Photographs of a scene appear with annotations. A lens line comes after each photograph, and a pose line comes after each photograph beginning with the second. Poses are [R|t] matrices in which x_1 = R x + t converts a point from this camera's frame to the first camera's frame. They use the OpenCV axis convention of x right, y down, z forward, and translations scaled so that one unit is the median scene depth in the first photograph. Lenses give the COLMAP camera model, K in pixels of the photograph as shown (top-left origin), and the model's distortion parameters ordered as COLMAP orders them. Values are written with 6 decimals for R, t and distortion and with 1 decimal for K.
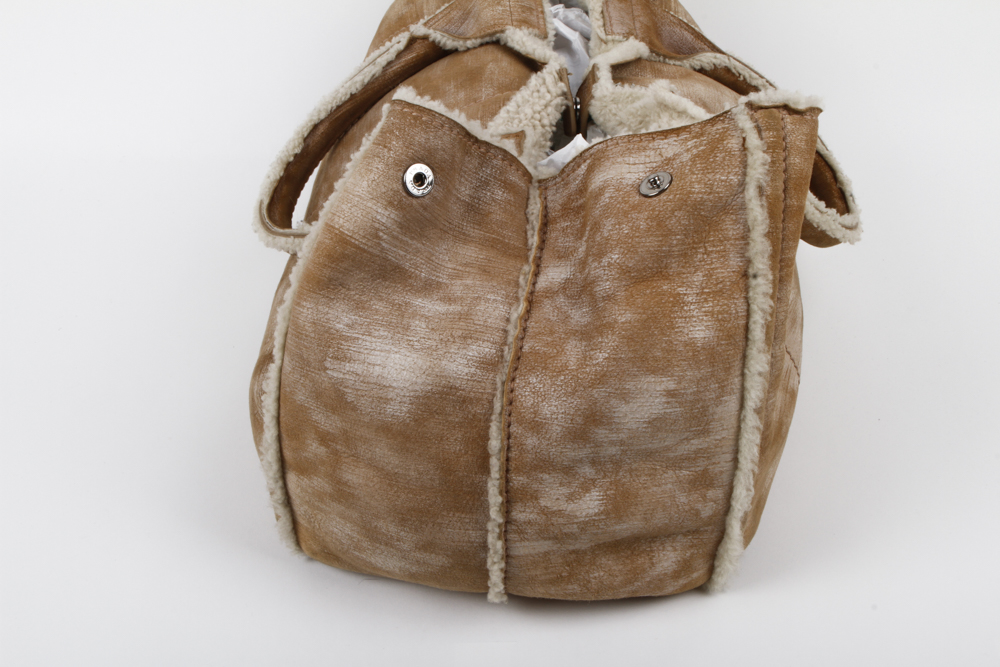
lens RADIAL K [[1292.7, 0, 499.3], [0, 1292.7, 330.6], [0, 0, 1]] dist [-0.012709, 0.000000]
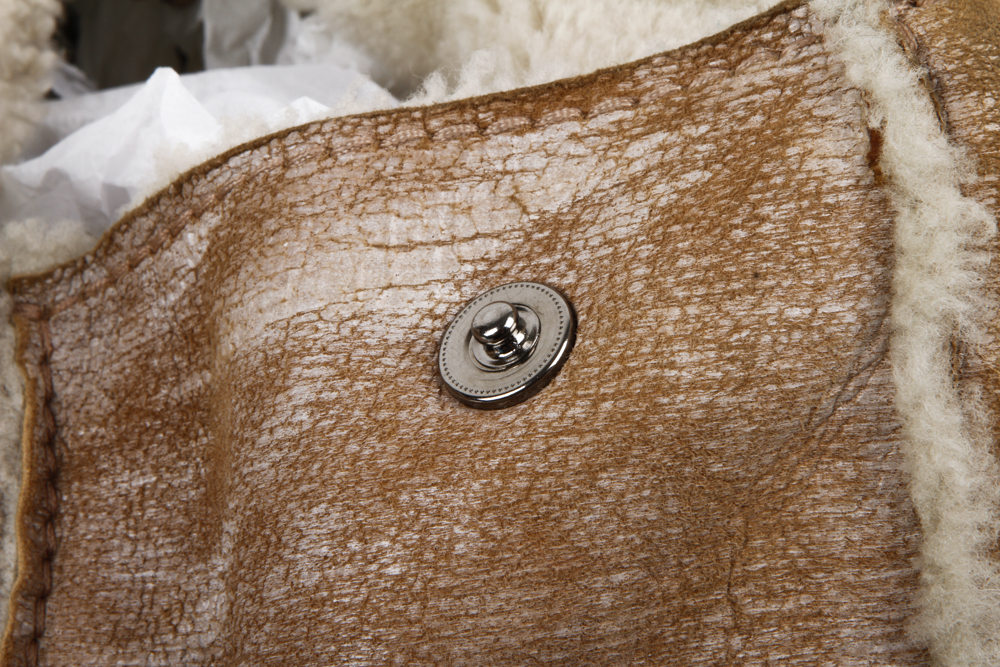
lens RADIAL K [[3053.7, 0, 499.6], [0, 3053.7, 335.2], [0, 0, 1]] dist [0.360115, 0.000000]
pose [[0.988088, -0.078025, 0.132640, 0.046982], [0.065929, 0.993456, 0.093264, -0.166320], [-0.139049, -0.083409, 0.986767, 0.457994]]
